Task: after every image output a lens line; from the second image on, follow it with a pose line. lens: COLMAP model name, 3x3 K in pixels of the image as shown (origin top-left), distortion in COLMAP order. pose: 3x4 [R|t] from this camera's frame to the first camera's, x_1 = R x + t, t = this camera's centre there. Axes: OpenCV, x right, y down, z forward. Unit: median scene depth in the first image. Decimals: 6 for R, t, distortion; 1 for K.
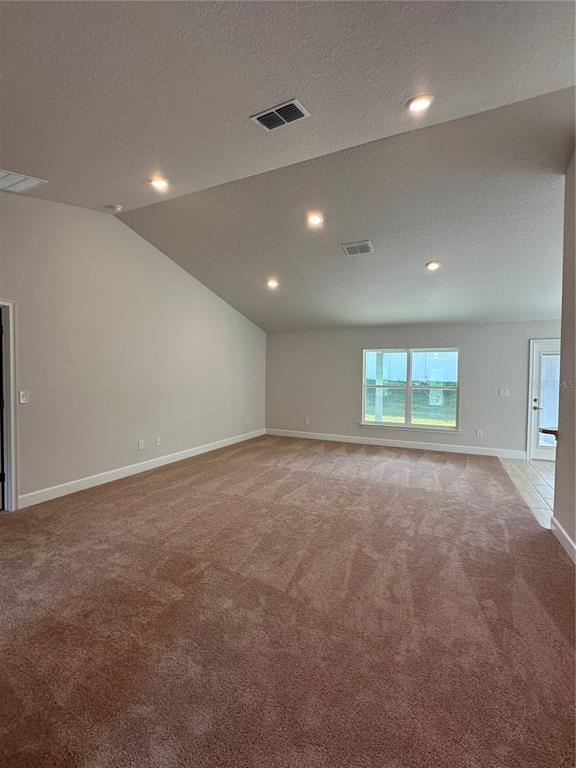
lens RADIAL K [[343.2, 0, 288.0], [0, 343.2, 384.0], [0, 0, 1]] dist [-0.001791, 0.000075]
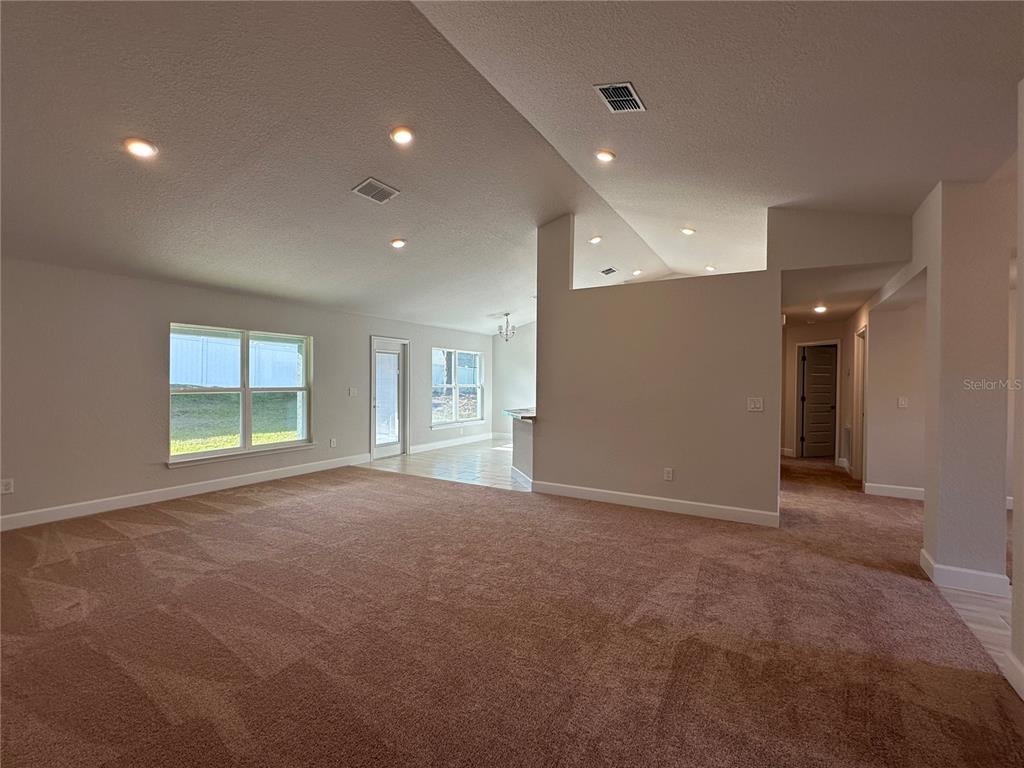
lens RADIAL K [[457.6, 0, 512.0], [0, 457.6, 384.0], [0, 0, 1]] dist [-0.001791, 0.000075]
pose [[0.091944, -0.021479, 0.995532, -0.536039], [0.014894, 0.999685, 0.020193, -0.014195], [-0.995653, 0.012971, 0.092235, 0.491604]]
